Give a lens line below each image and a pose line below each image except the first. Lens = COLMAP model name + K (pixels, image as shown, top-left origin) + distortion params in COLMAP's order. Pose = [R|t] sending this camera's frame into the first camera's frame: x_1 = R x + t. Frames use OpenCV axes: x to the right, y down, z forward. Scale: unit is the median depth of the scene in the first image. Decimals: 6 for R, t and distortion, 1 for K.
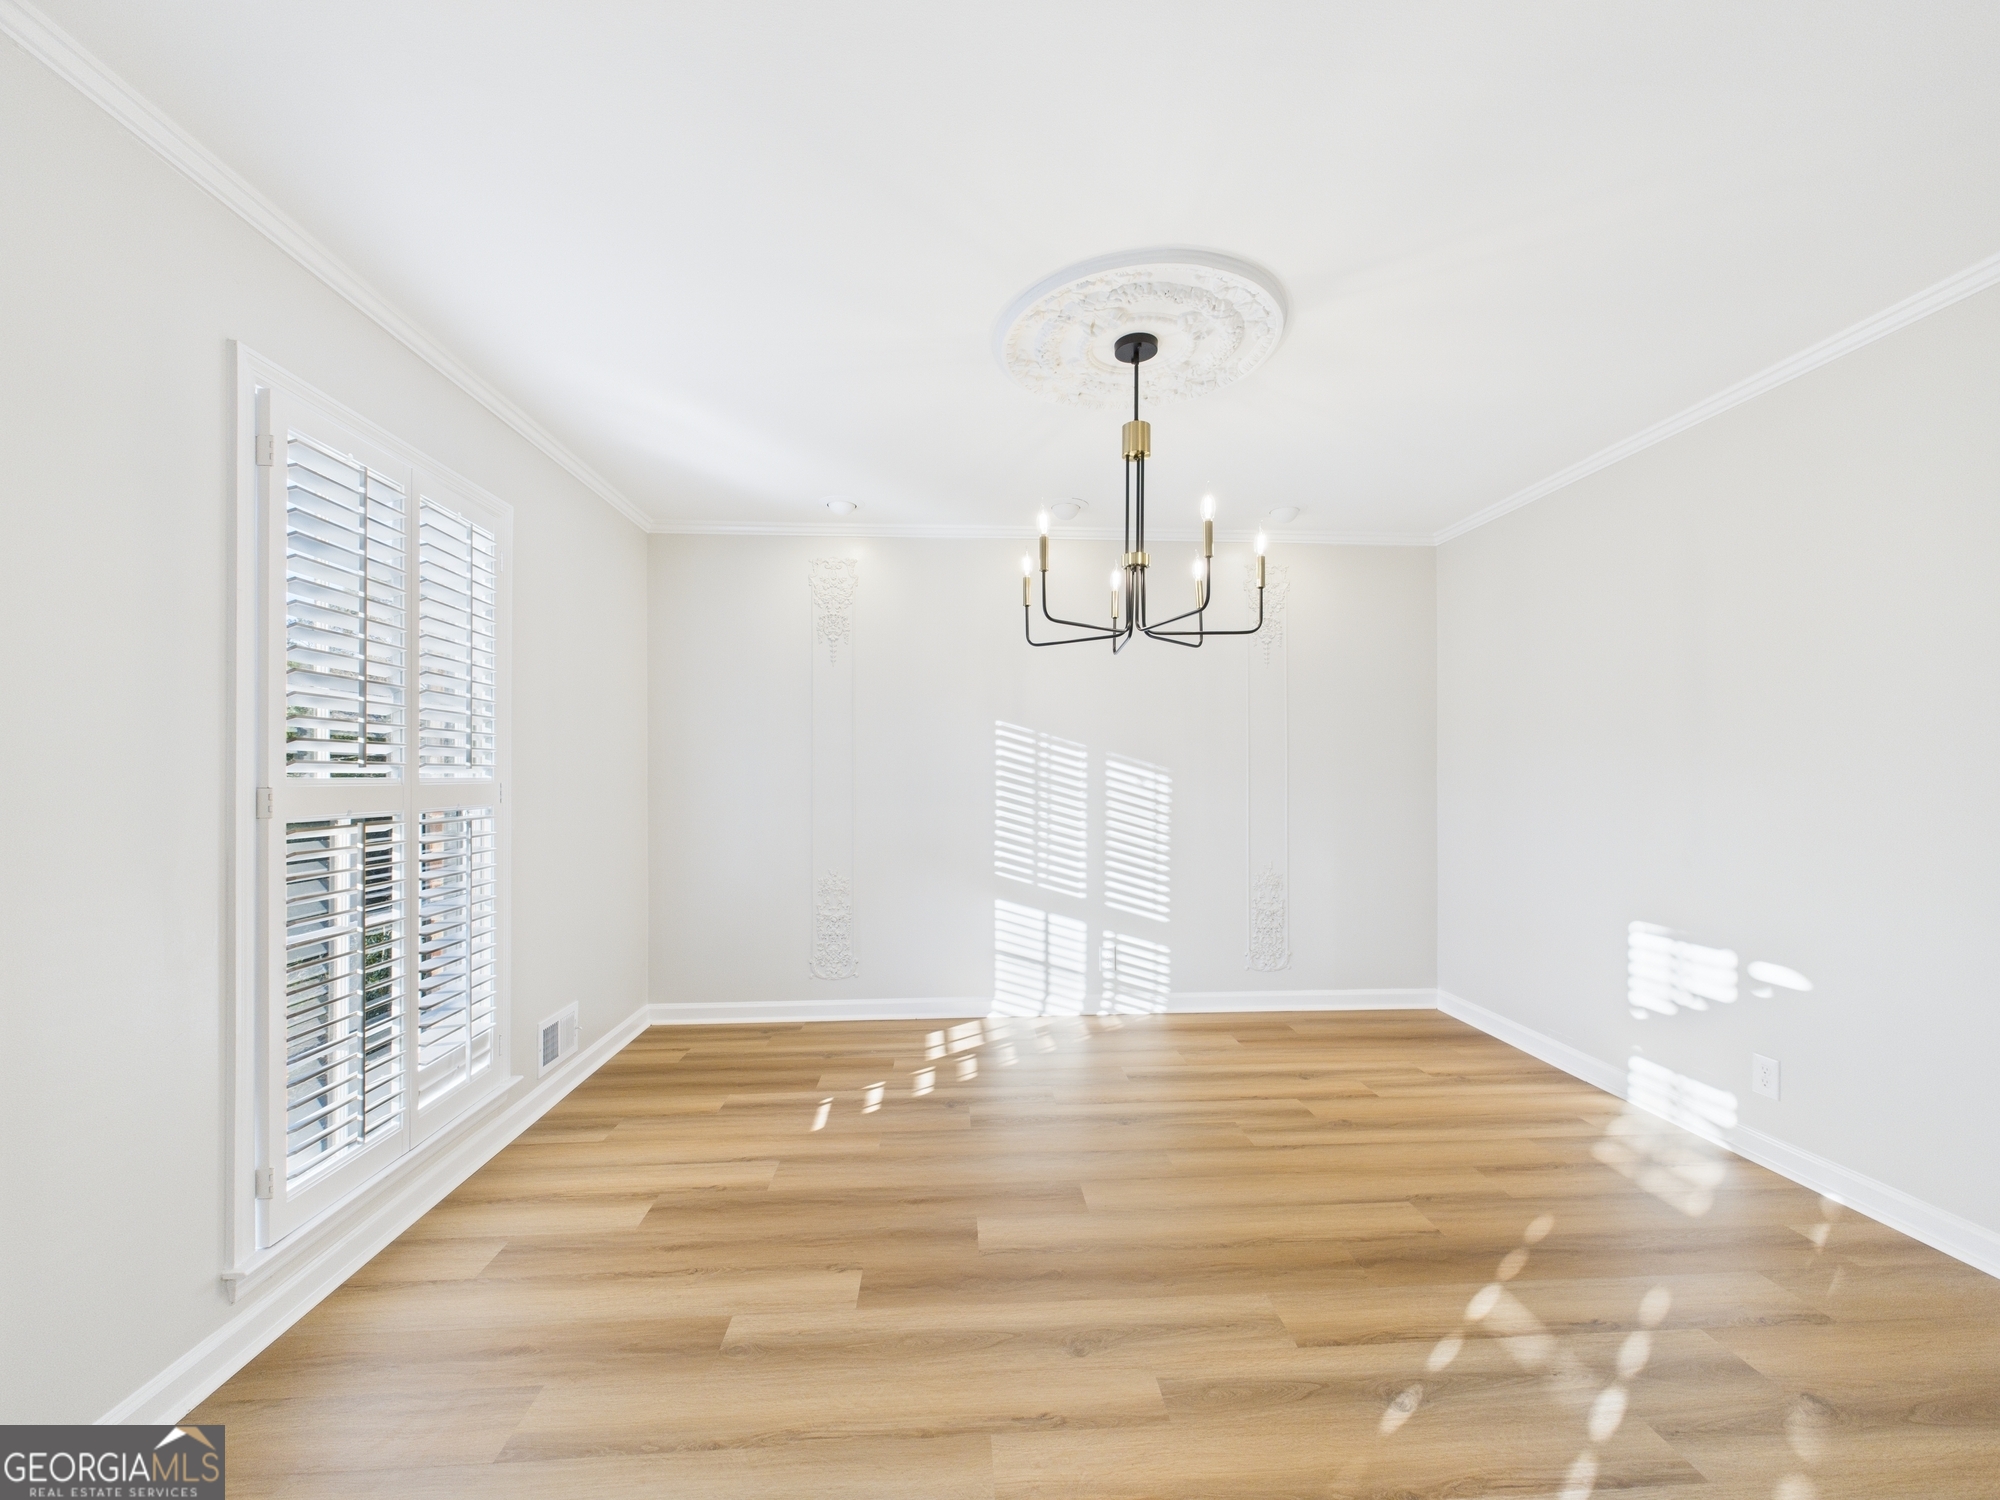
lens RADIAL K [[801.6, 0, 1001.8], [0, 801.6, 768.4], [0, 0, 1]] dist [0.000327, 0.000035]
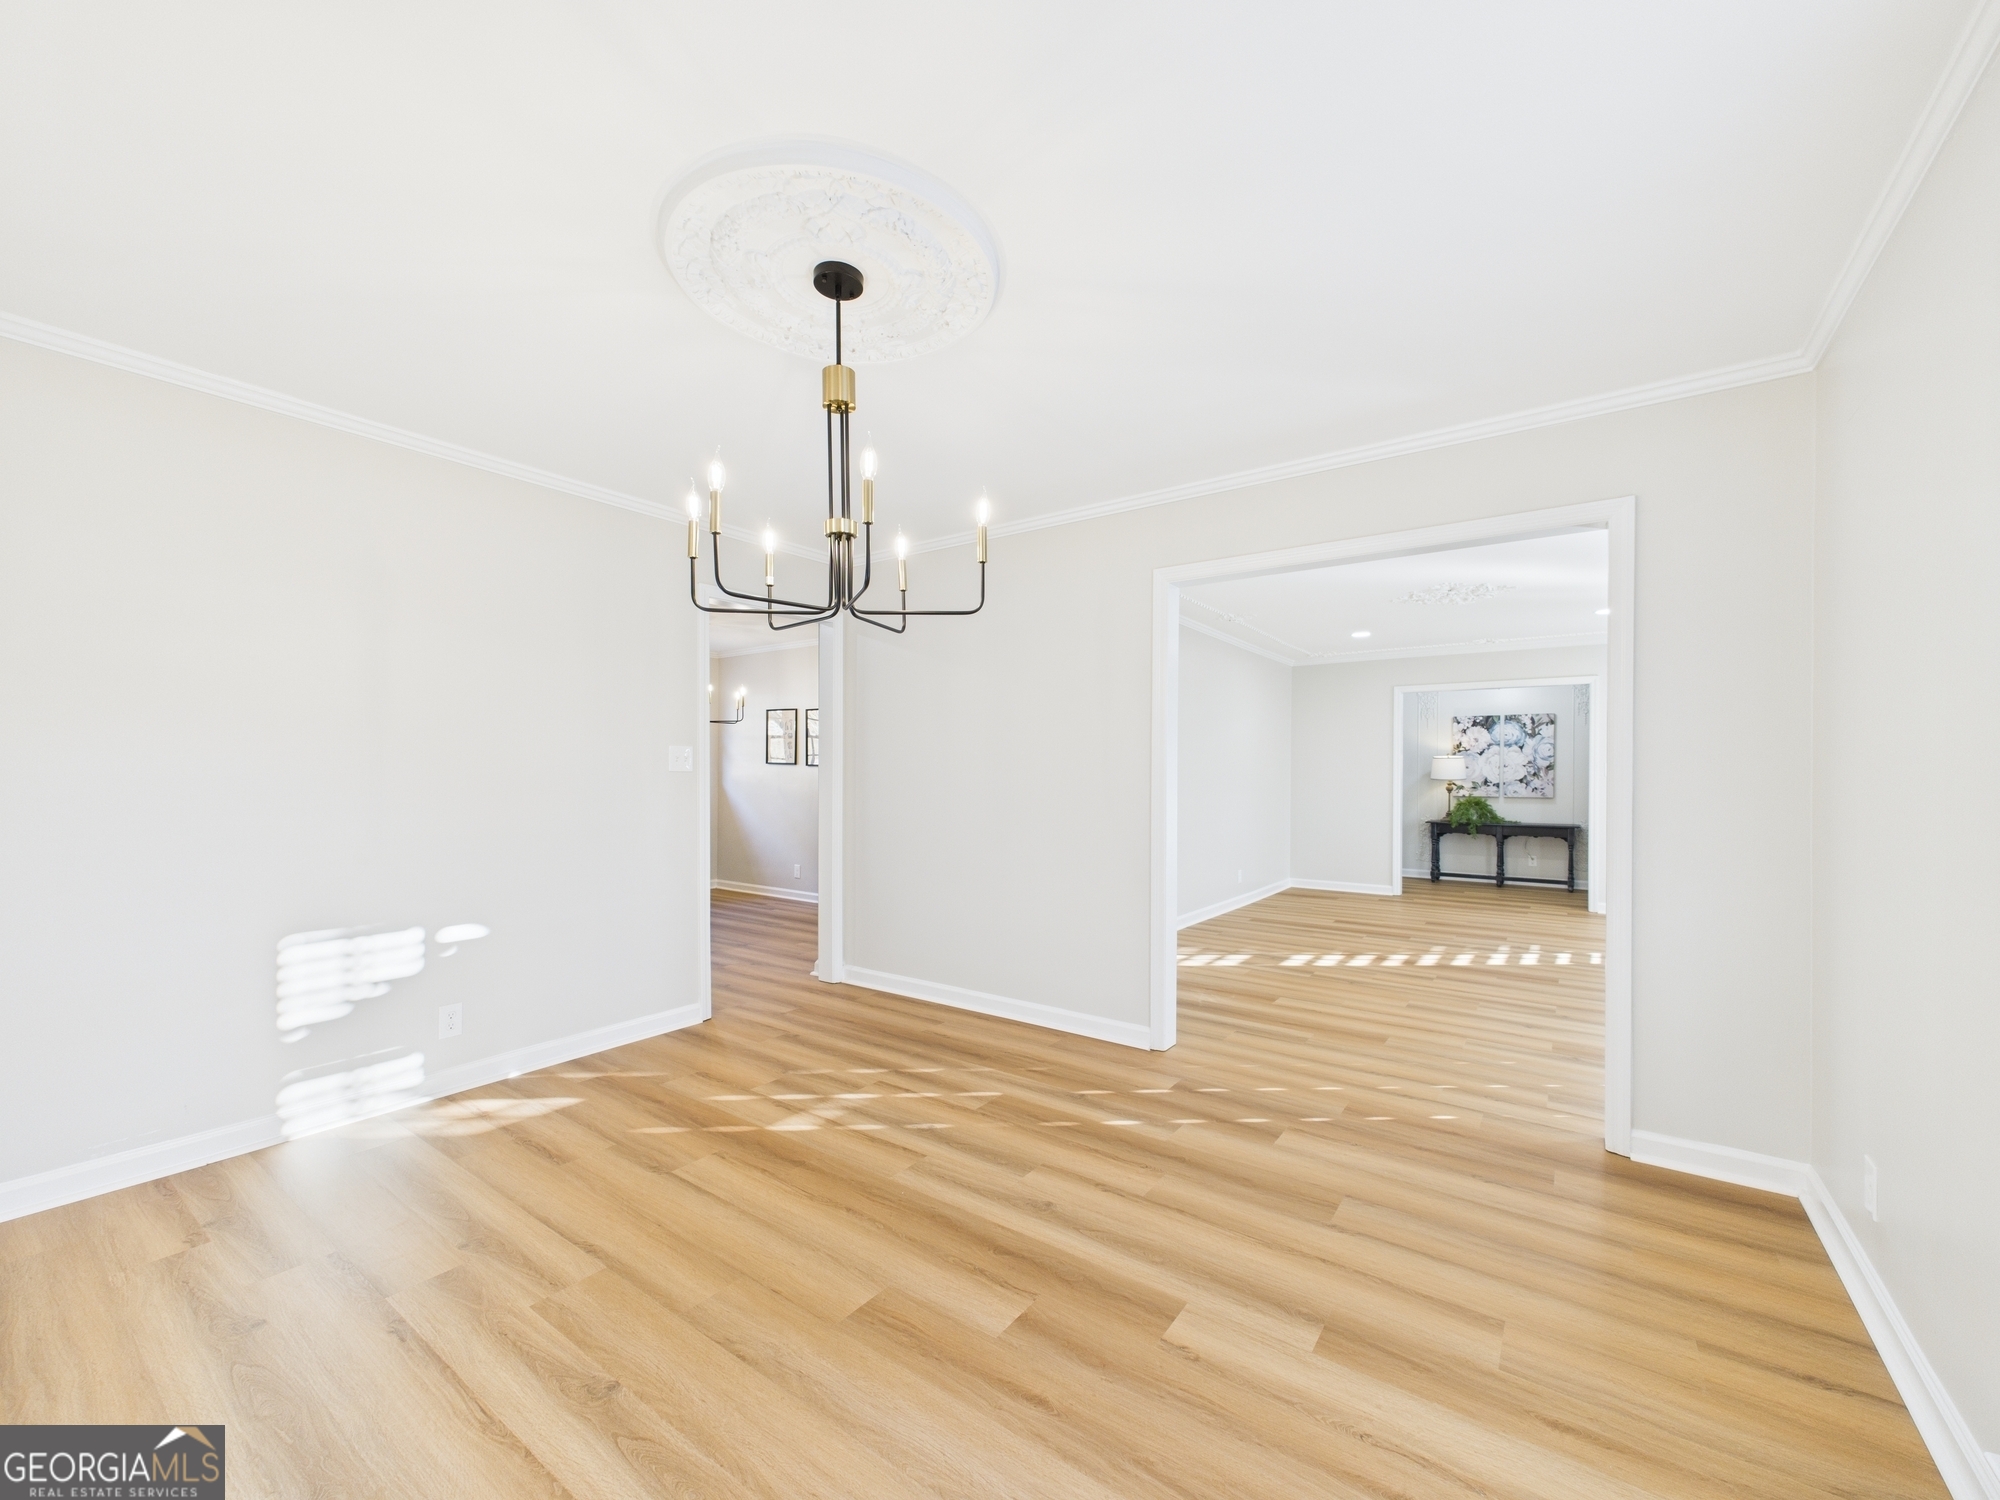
lens RADIAL K [[801.6, 0, 1001.8], [0, 801.6, 768.4], [0, 0, 1]] dist [0.000327, 0.000035]
pose [[-0.772308, 0.001739, 0.635246, -0.303994], [-0.006615, 0.999920, -0.010780, 0.006242], [-0.635214, -0.012527, -0.772235, 0.914668]]
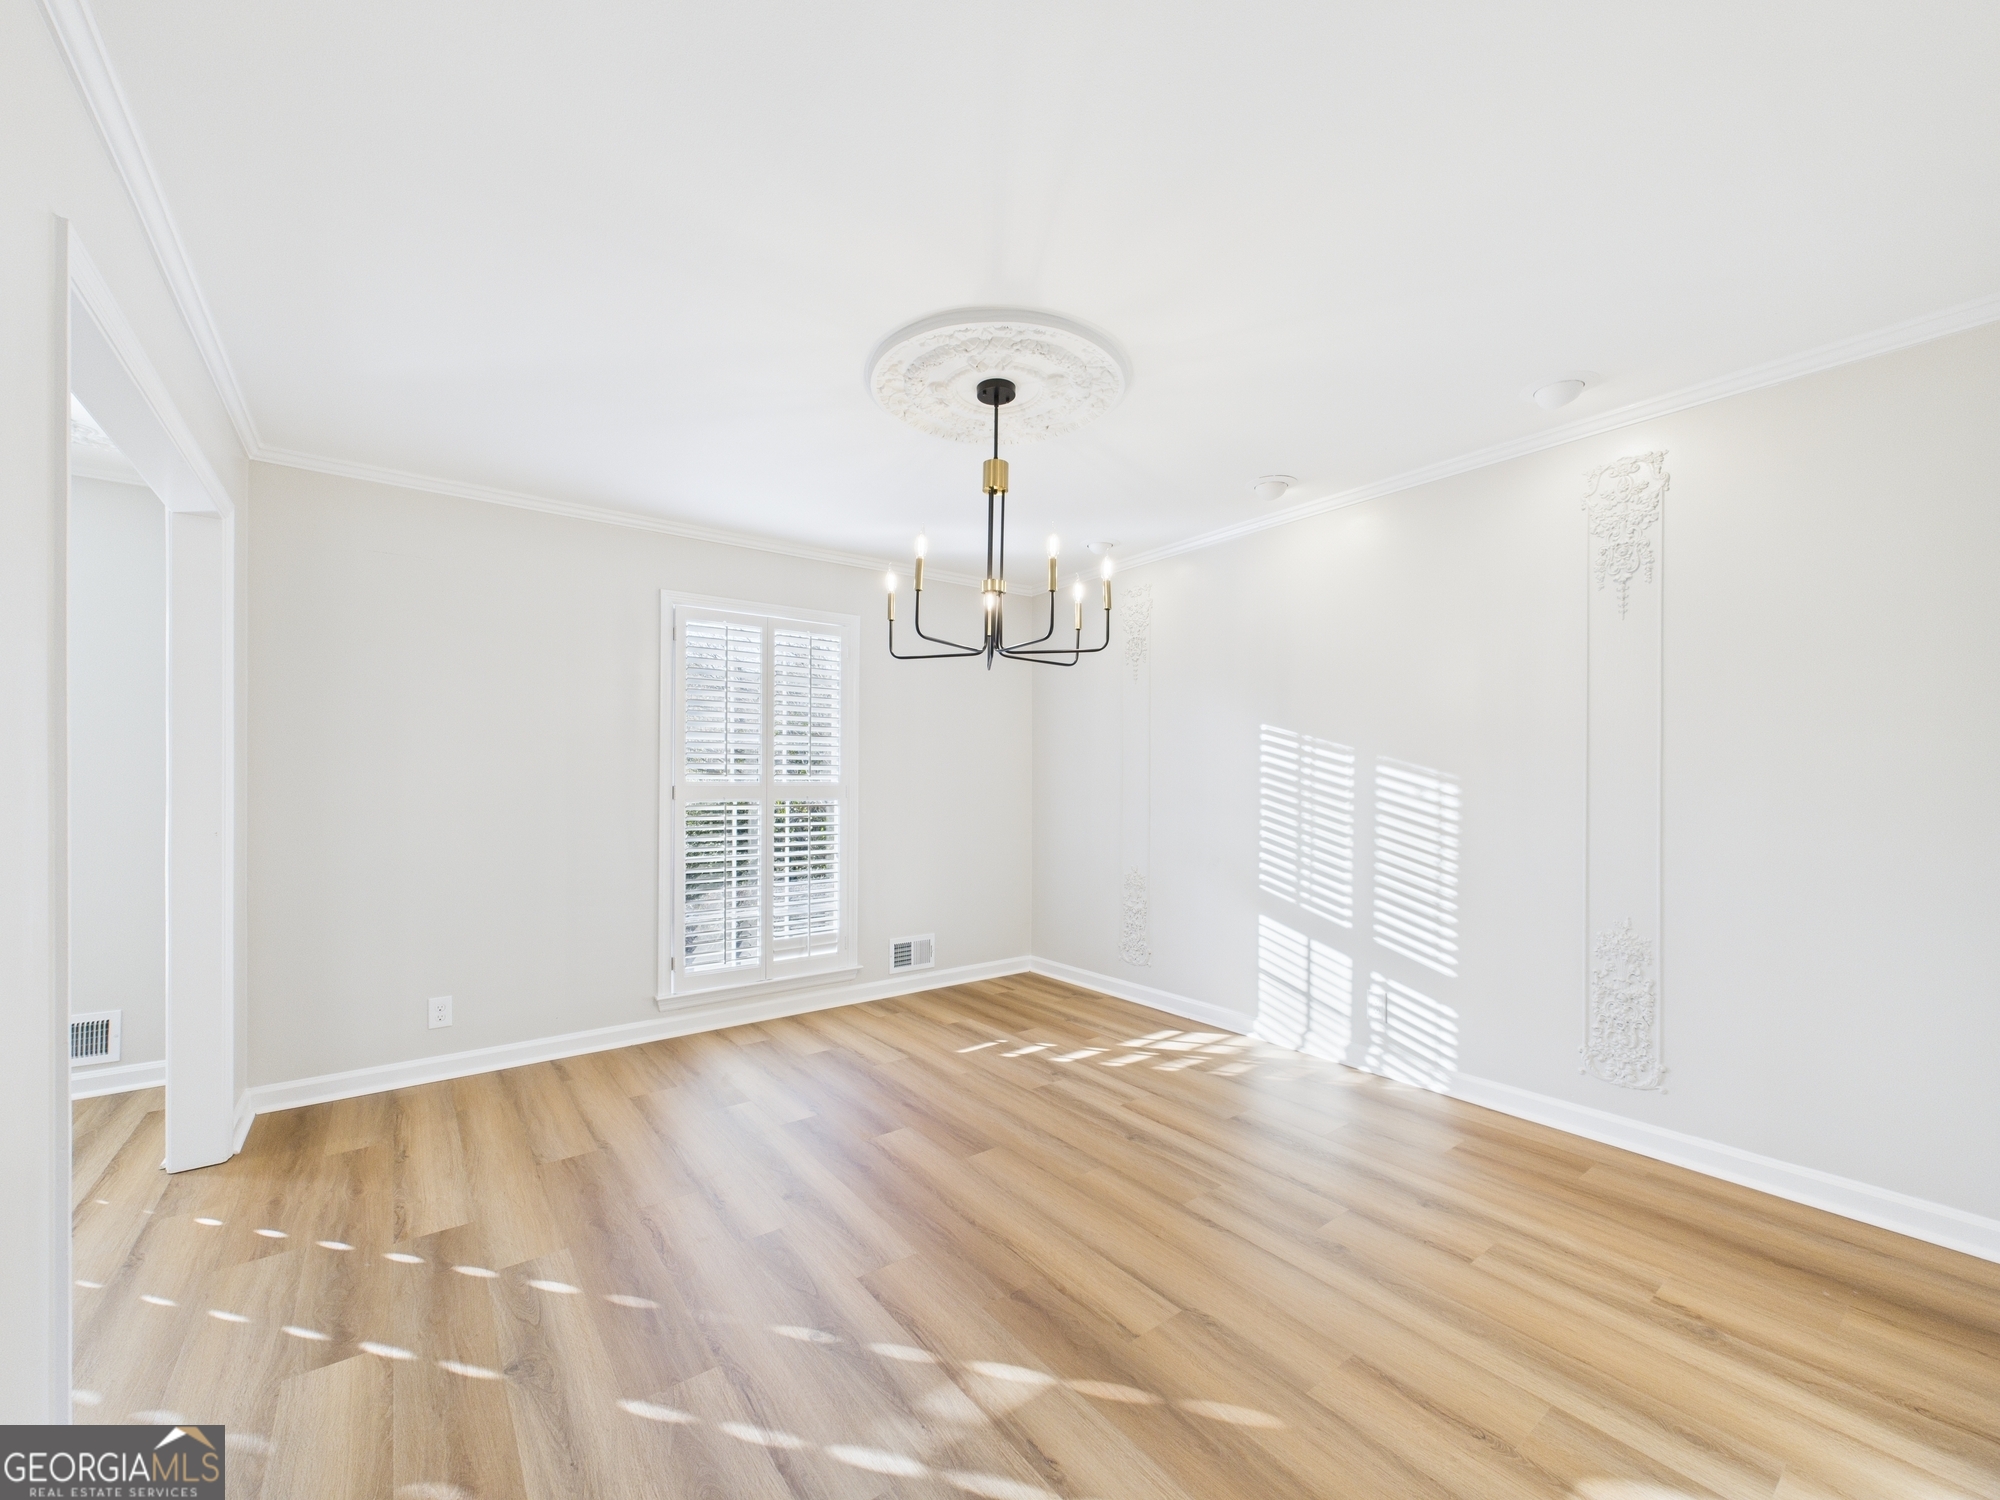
lens RADIAL K [[806.9, 0, 1007.1], [0, 806.9, 776.2], [0, 0, 1]] dist [0.002582, -0.000011]
pose [[0.556175, -0.000679, -0.831065, 0.640381], [0.001387, 0.999999, 0.000111, 0.000449], [0.831064, -0.001214, 0.556176, 0.235357]]
